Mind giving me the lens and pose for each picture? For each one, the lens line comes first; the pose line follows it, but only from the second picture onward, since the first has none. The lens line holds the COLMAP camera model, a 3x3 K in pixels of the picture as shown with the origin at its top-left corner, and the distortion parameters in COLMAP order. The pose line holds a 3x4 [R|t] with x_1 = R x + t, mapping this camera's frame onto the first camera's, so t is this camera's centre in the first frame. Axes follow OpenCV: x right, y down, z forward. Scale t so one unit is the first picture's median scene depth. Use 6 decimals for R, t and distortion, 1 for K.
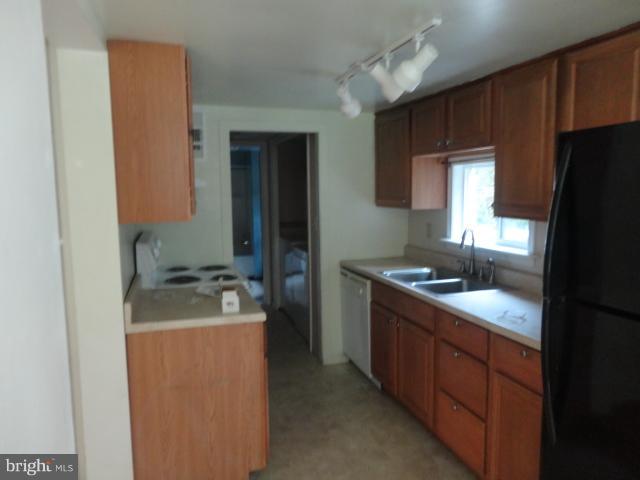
lens RADIAL K [[474.9, 0, 320.0], [0, 474.9, 240.0], [0, 0, 1]] dist [-0.015745, 0.004832]
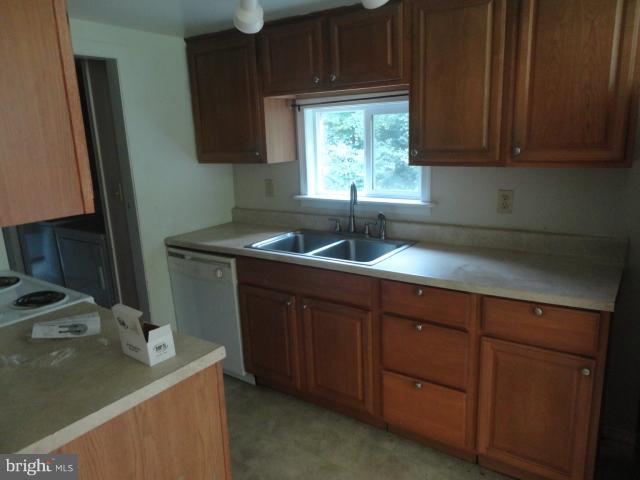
lens RADIAL K [[468.3, 0, 320.2], [0, 468.3, 242.5], [0, 0, 1]] dist [-0.001152, 0.001050]
pose [[0.794901, -0.155871, 0.586376, -0.252797], [0.095373, 0.986523, 0.132949, -0.032358], [-0.599197, -0.049757, 0.799054, 0.328279]]
